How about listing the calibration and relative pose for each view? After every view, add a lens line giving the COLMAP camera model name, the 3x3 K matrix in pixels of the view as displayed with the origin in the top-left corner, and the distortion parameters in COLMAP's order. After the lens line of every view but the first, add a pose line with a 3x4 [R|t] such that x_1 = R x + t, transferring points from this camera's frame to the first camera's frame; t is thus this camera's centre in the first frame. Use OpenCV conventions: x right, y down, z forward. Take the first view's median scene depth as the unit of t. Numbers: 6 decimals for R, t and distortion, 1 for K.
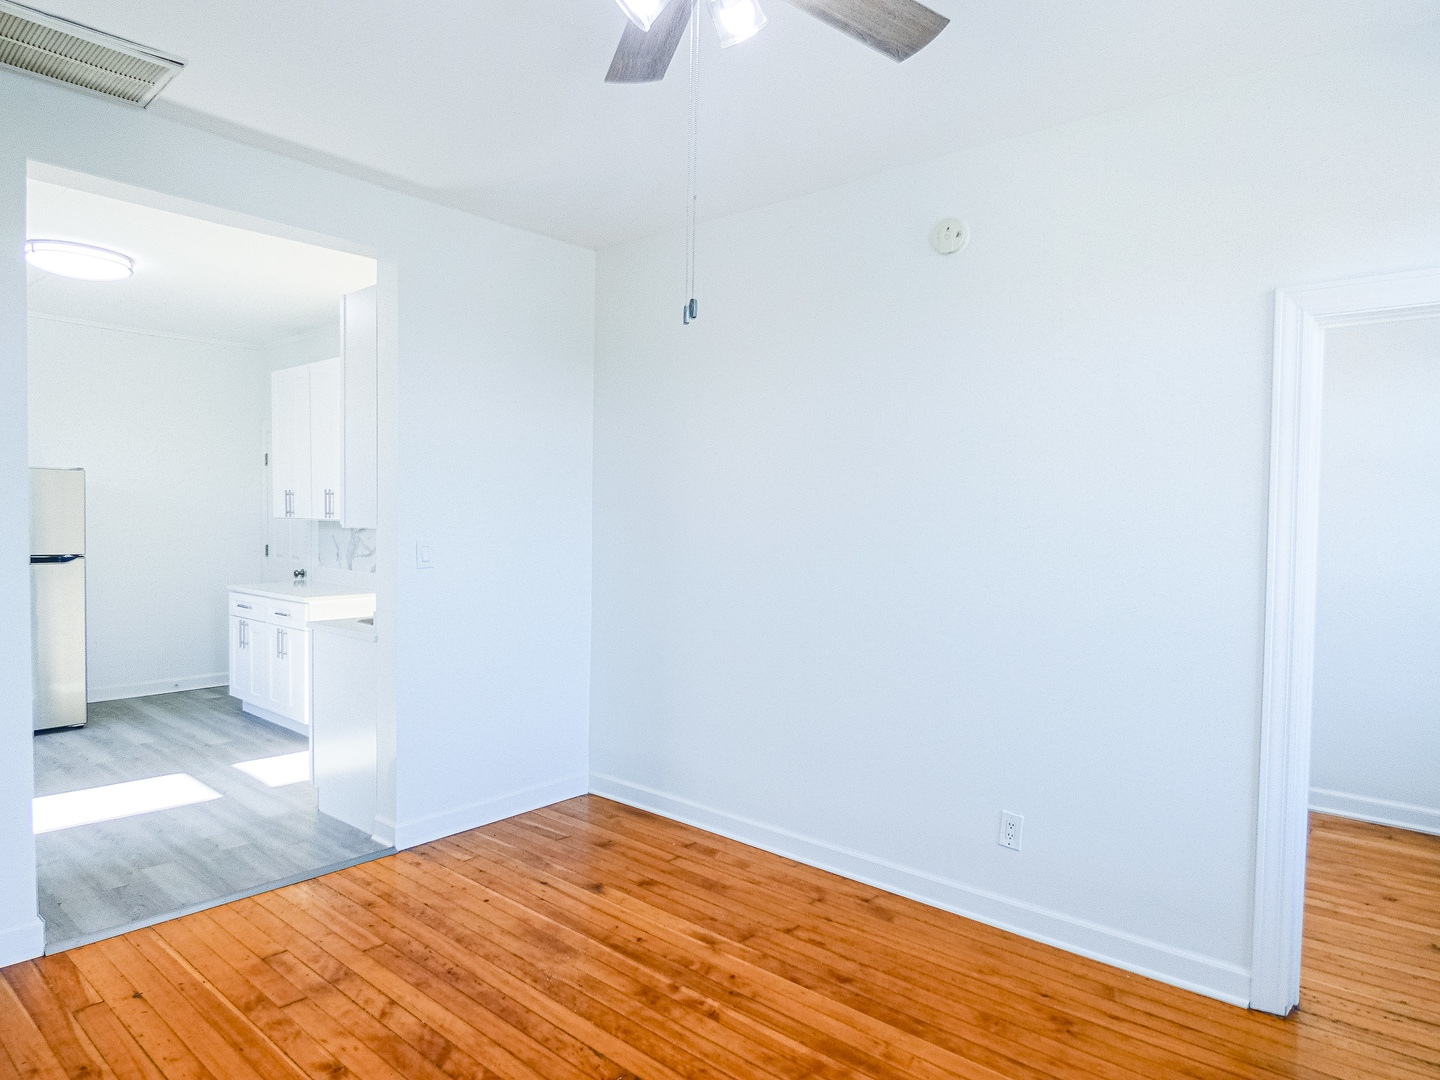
lens RADIAL K [[893.4, 0, 727.2], [0, 893.4, 546.6], [0, 0, 1]] dist [-0.011596, -0.000740]
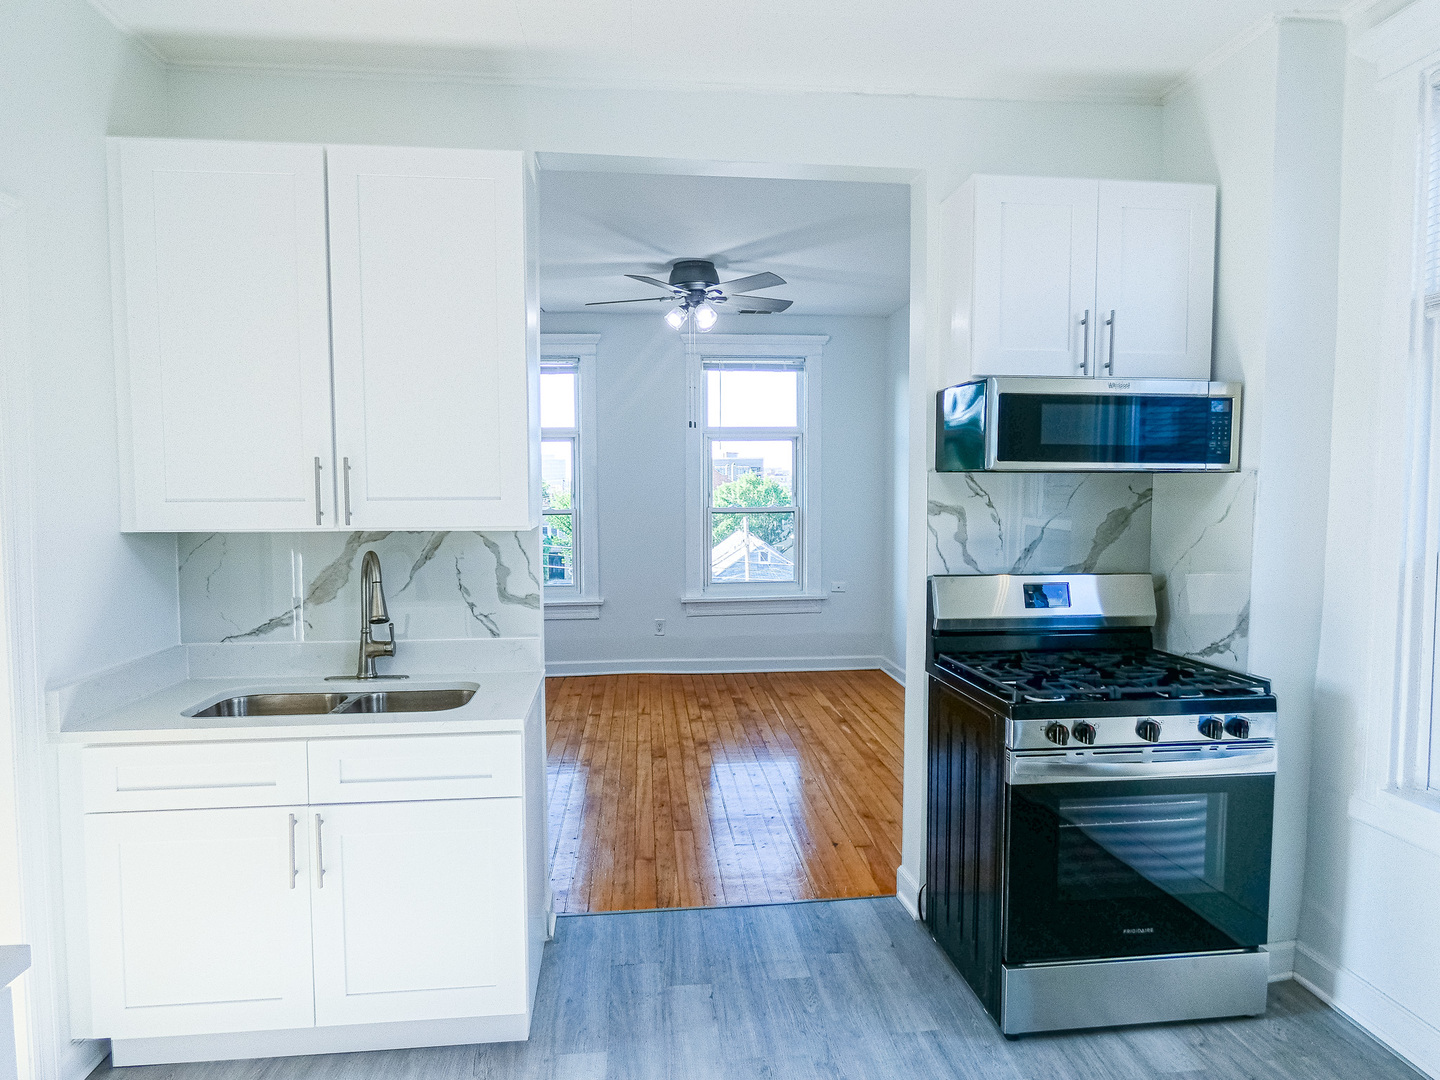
lens RADIAL K [[893.4, 0, 720.2], [0, 893.4, 543.3], [0, 0, 1]] dist [-0.011596, -0.000740]
pose [[-0.716532, -0.058417, 0.695104, -1.163514], [0.015918, 0.994858, 0.100018, -0.088601], [-0.697373, 0.082730, -0.711918, 1.634725]]
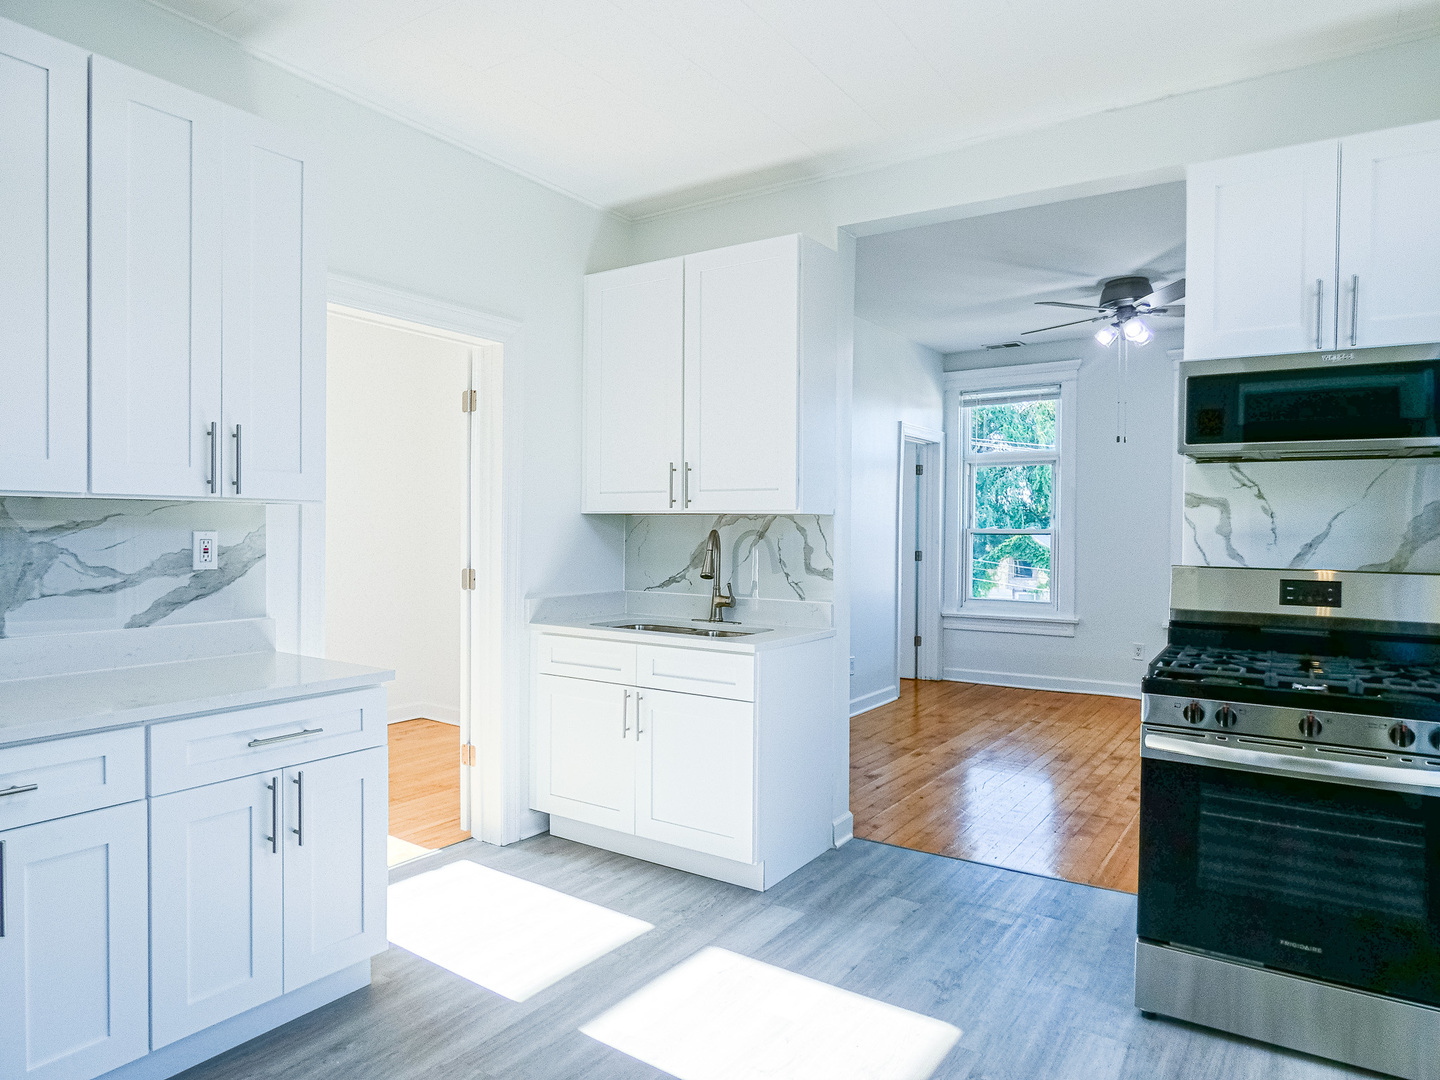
lens RADIAL K [[893.4, 0, 724.7], [0, 893.4, 543.7], [0, 0, 1]] dist [-0.011596, -0.000740]
pose [[-0.113633, -0.036175, 0.992864, -1.509409], [0.025178, 0.998911, 0.039277, -0.034593], [-0.993204, 0.029461, -0.112598, 1.406108]]
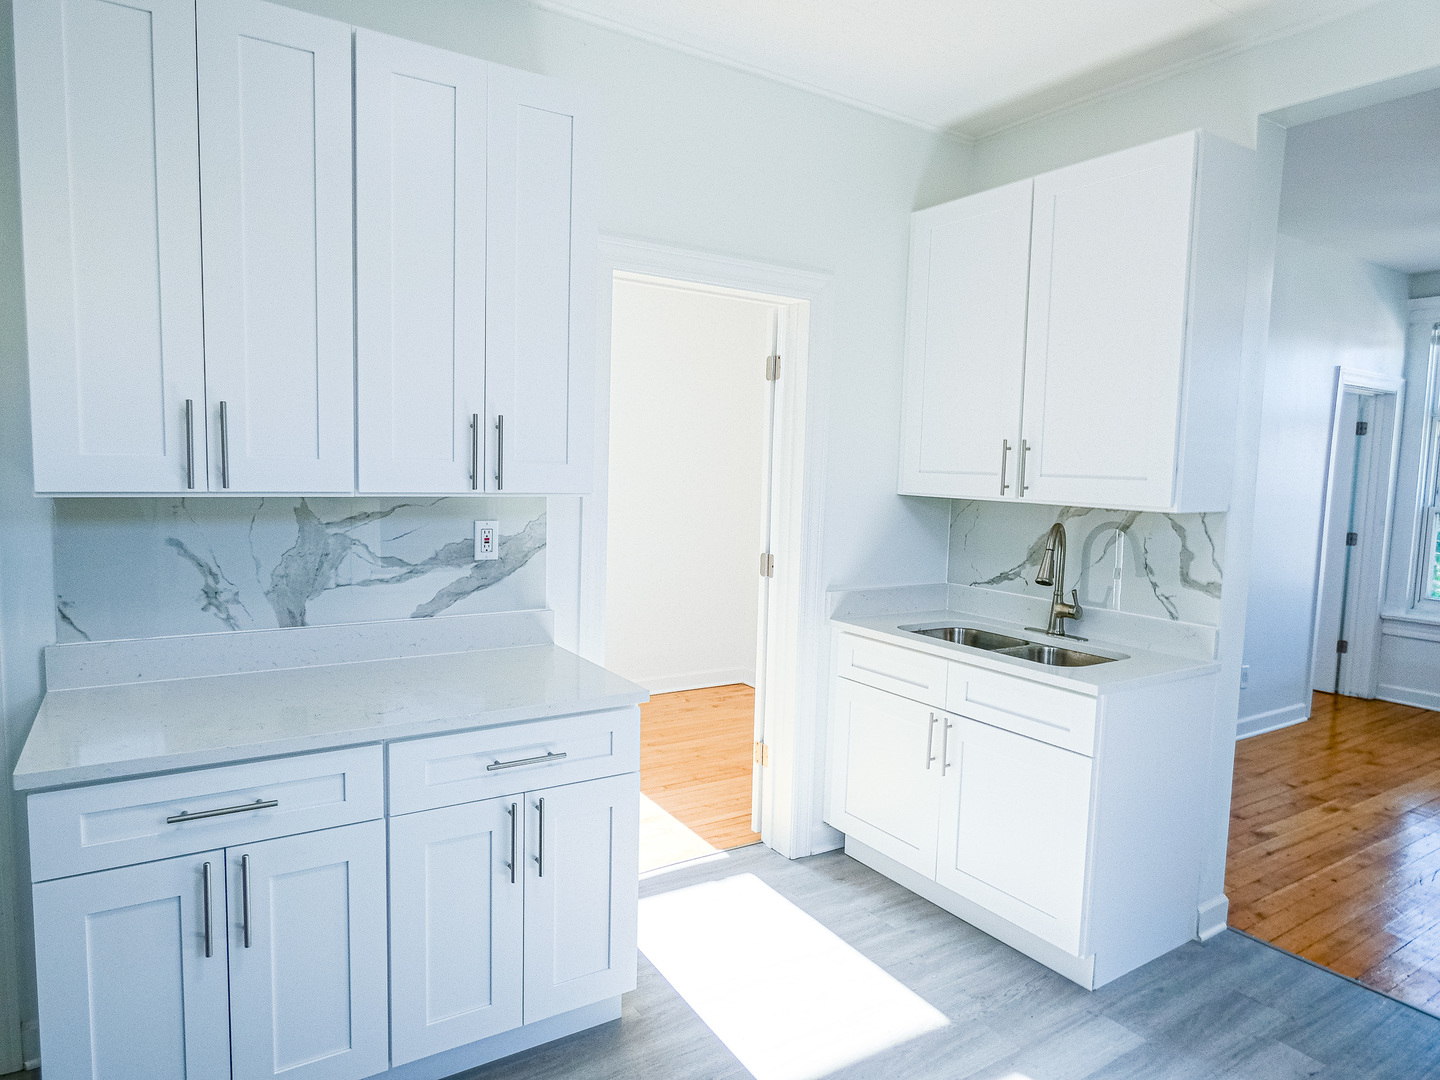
lens RADIAL K [[893.4, 0, 717.2], [0, 893.4, 546.2], [0, 0, 1]] dist [-0.011596, -0.000740]
pose [[0.286325, -0.098880, 0.953017, -1.353261], [0.011768, 0.994948, 0.099695, -0.078424], [-0.958060, -0.017330, 0.286042, 1.364073]]
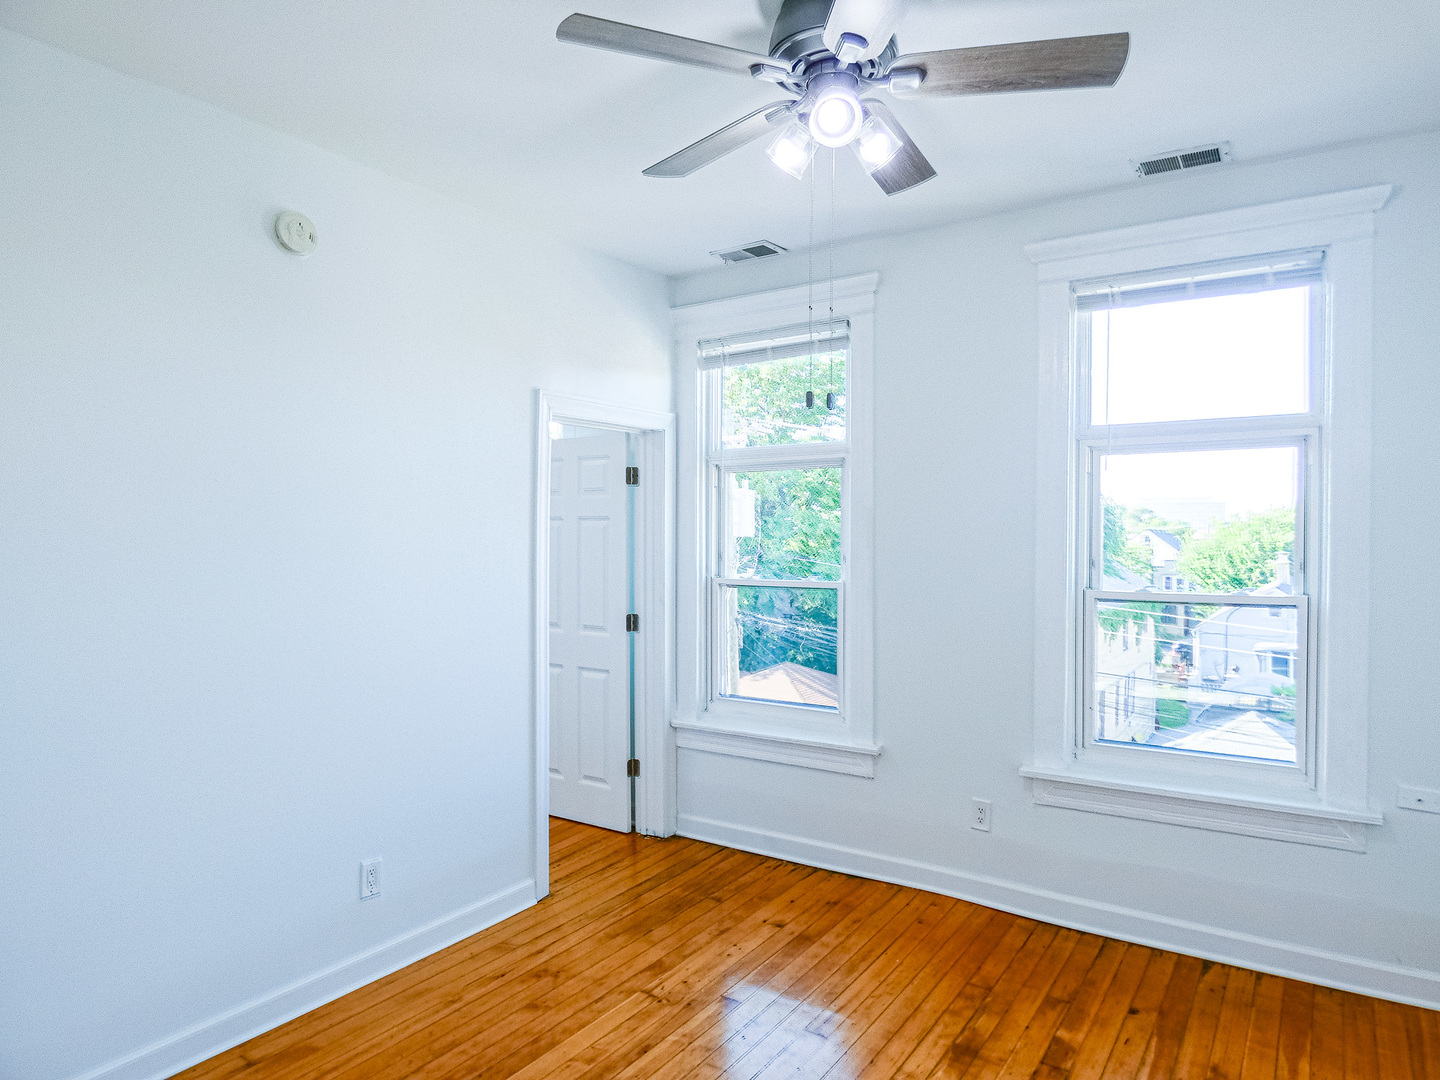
lens RADIAL K [[893.4, 0, 723.6], [0, 893.4, 543.6], [0, 0, 1]] dist [-0.011596, -0.000740]
pose [[-0.118732, -0.030446, 0.992459, -0.641371], [0.031919, 0.998896, 0.034462, -0.063228], [-0.992413, 0.035770, -0.117630, 0.676184]]
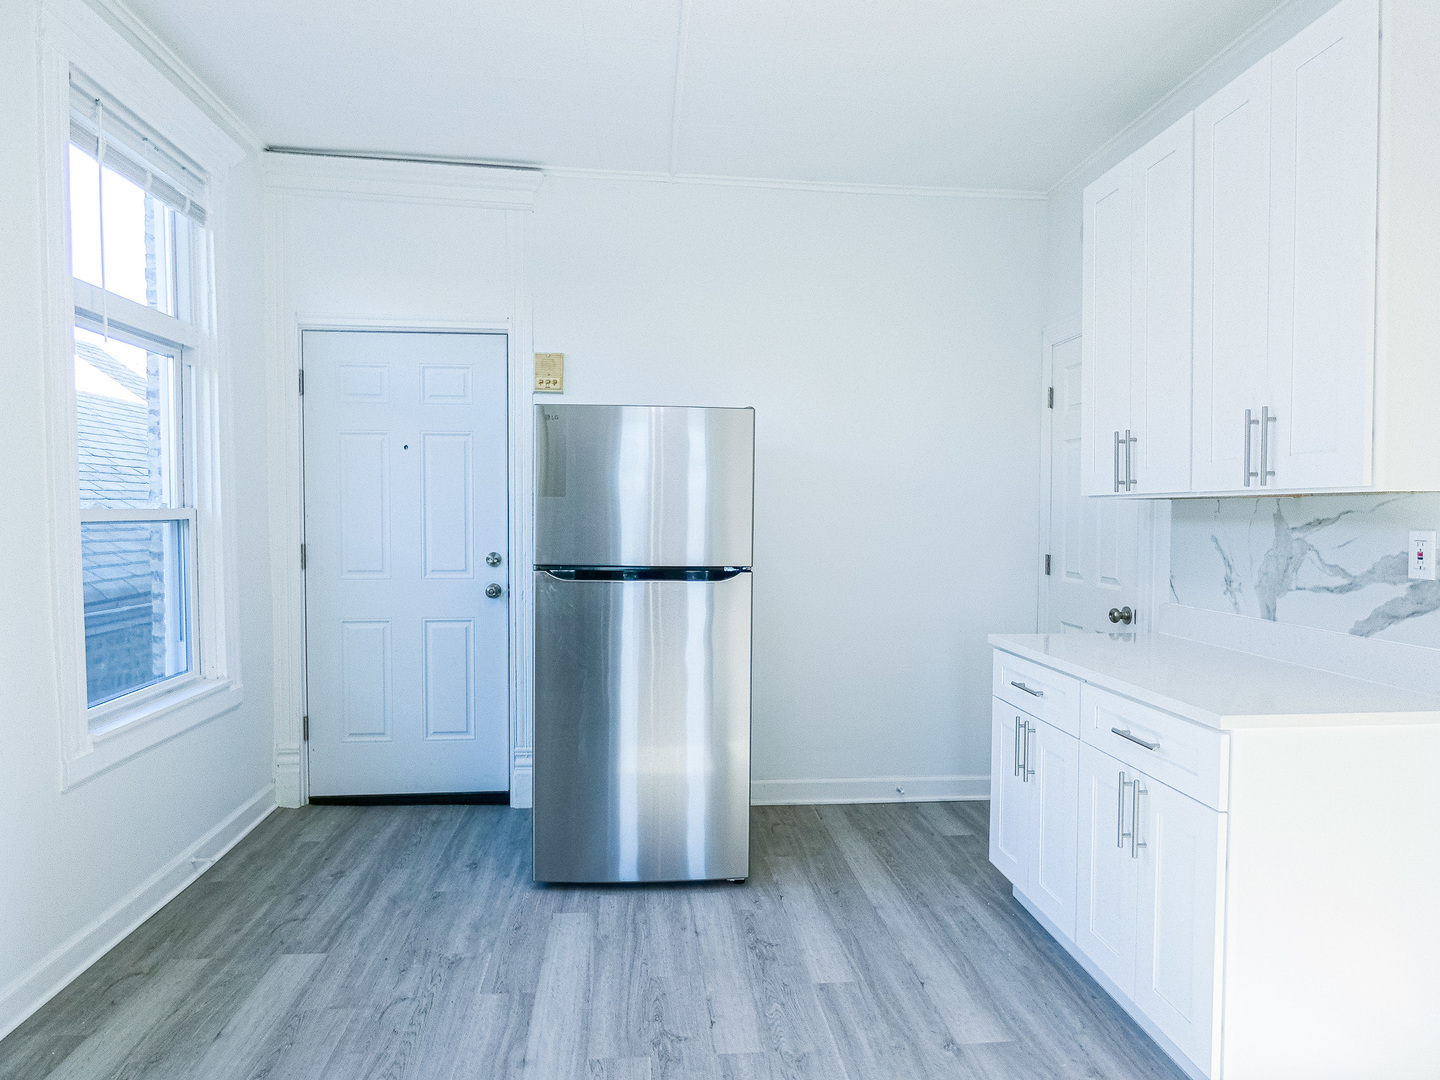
lens RADIAL K [[893.4, 0, 719.4], [0, 893.4, 535.8], [0, 0, 1]] dist [-0.011596, -0.000740]
pose [[0.721486, 0.008512, -0.692377, -0.605621], [-0.018789, 0.999797, -0.007287, -0.009490], [0.692174, 0.018266, 0.721500, 0.994301]]
